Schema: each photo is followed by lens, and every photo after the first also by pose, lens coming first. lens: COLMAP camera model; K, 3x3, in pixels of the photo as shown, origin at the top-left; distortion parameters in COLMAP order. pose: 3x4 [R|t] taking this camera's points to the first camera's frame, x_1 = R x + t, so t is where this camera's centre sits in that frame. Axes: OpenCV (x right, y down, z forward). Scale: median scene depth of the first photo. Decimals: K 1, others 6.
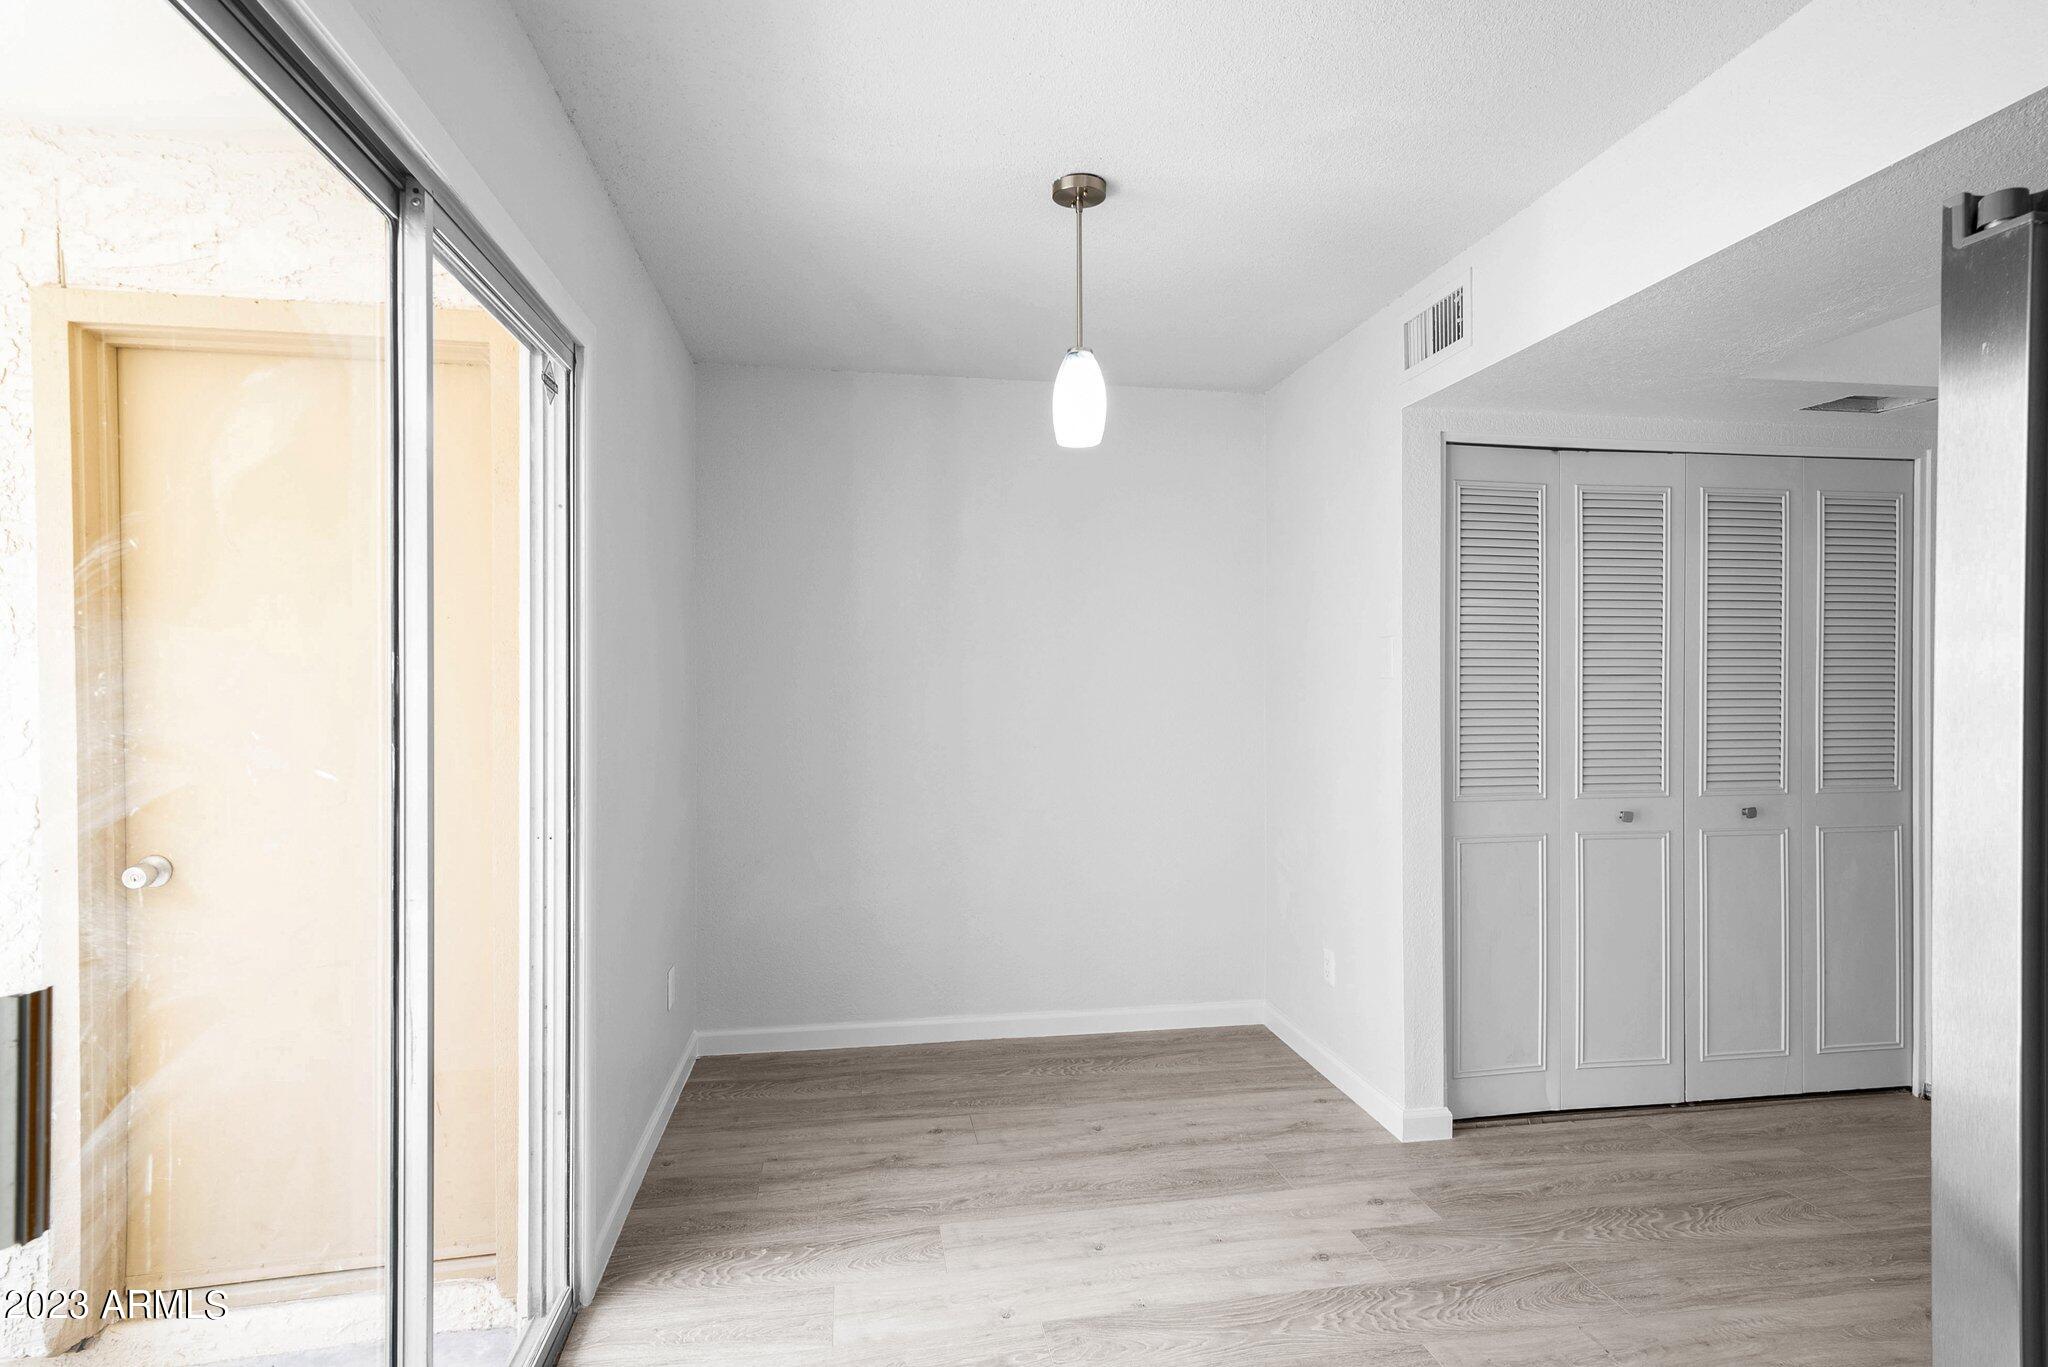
lens RADIAL K [[1020.6, 0, 1023.7], [0, 1020.6, 682.2], [0, 0, 1]] dist [0.004513, 0.001121]
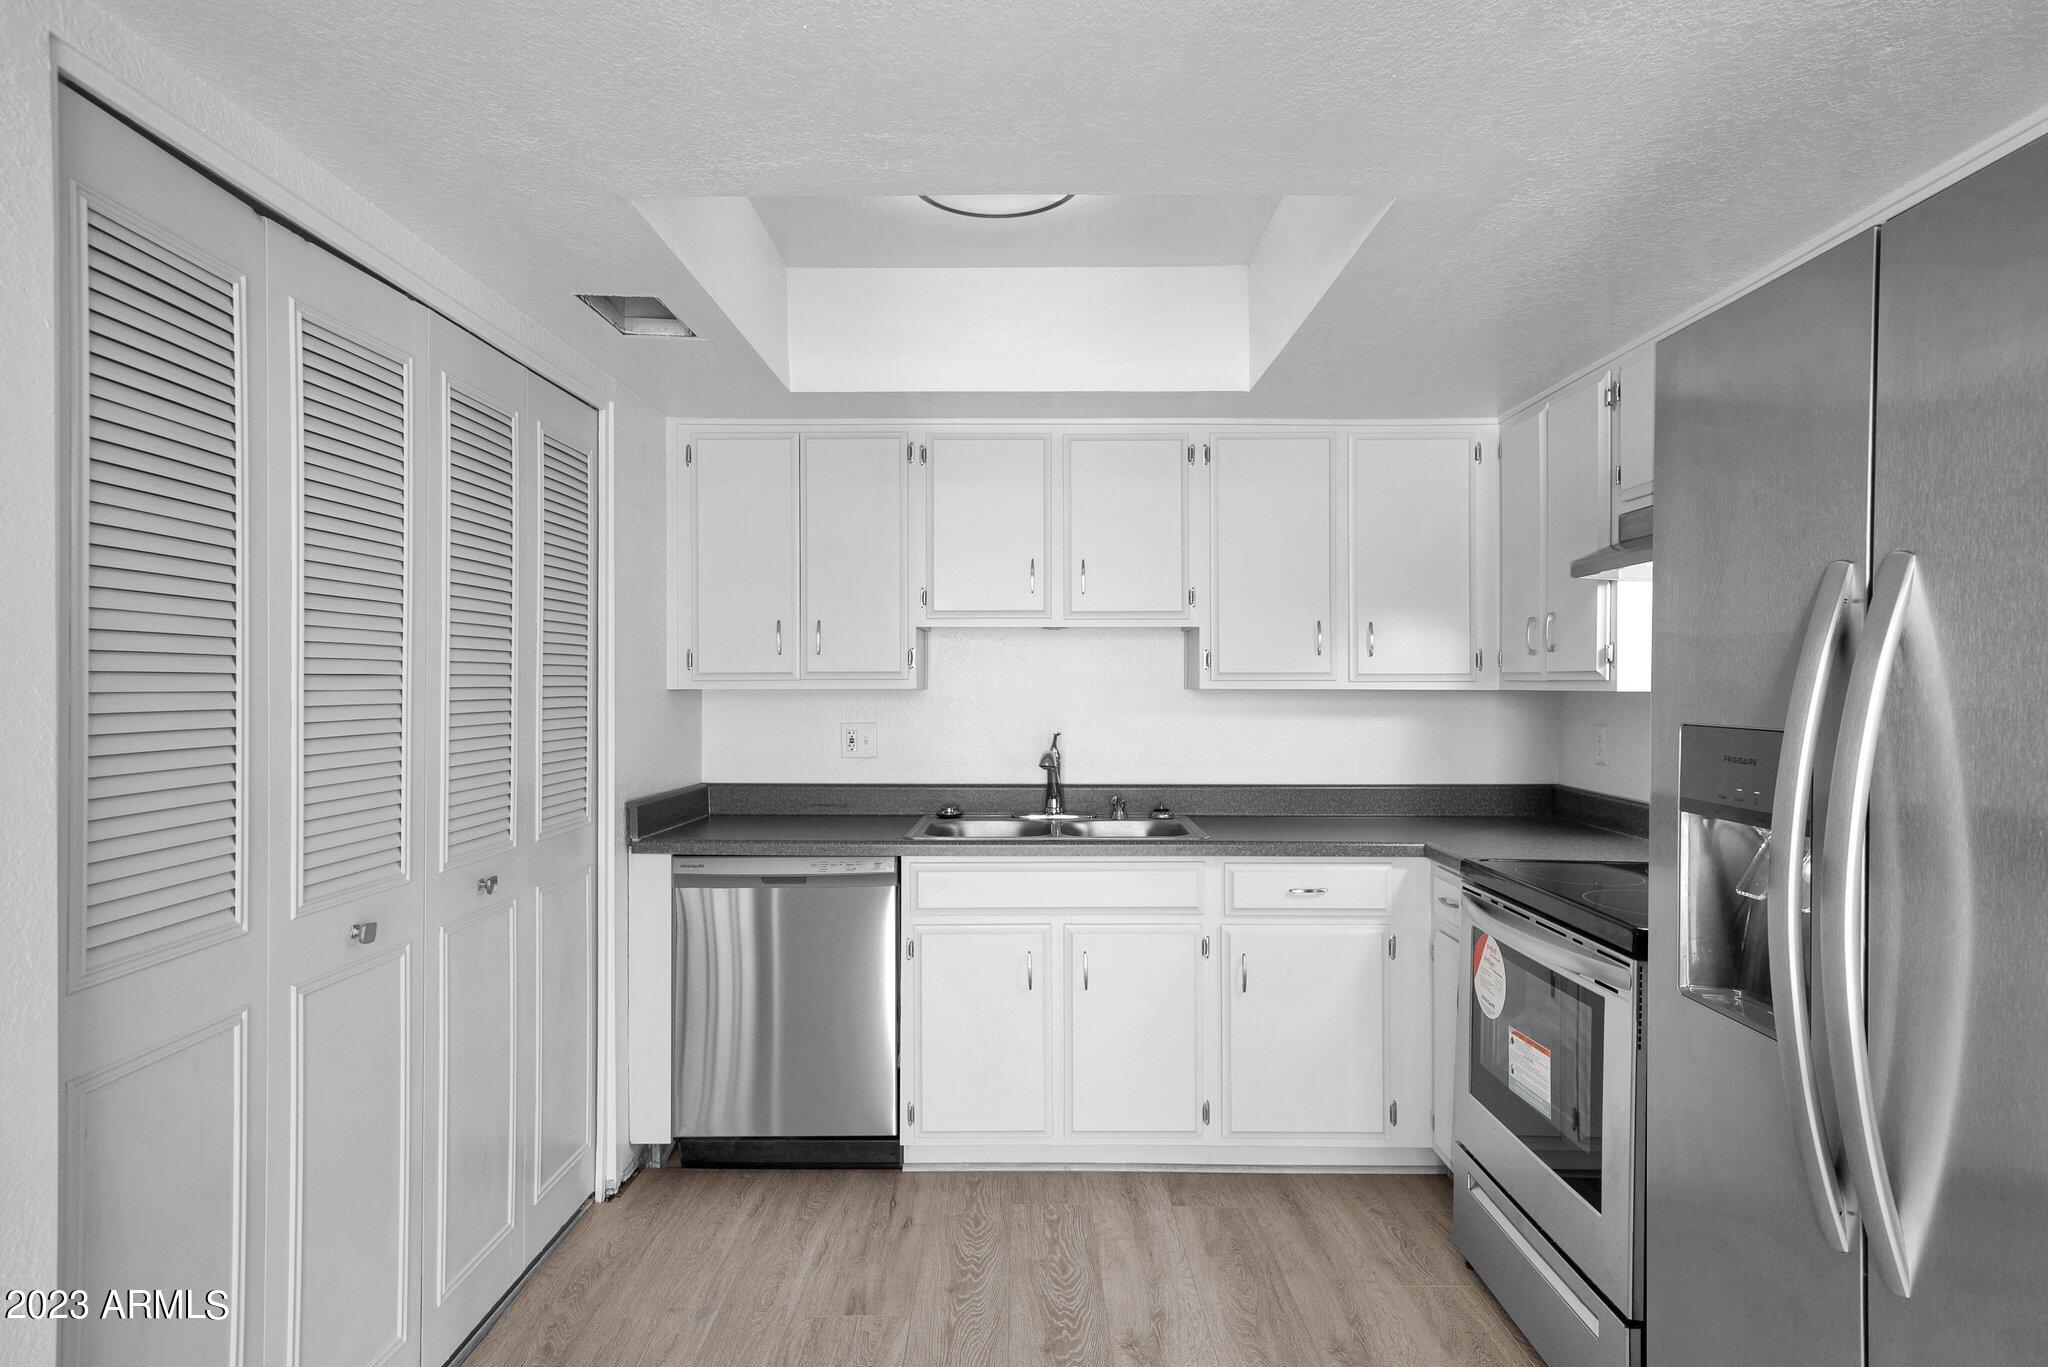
lens RADIAL K [[1143.3, 0, 1027.8], [0, 1143.3, 679.2], [0, 0, 1]] dist [0.020170, -0.001748]
pose [[0.181510, 0.001252, 0.983388, 0.047094], [0.007818, 0.999966, -0.002716, -0.000223], [-0.983358, 0.008181, 0.181494, 0.558921]]
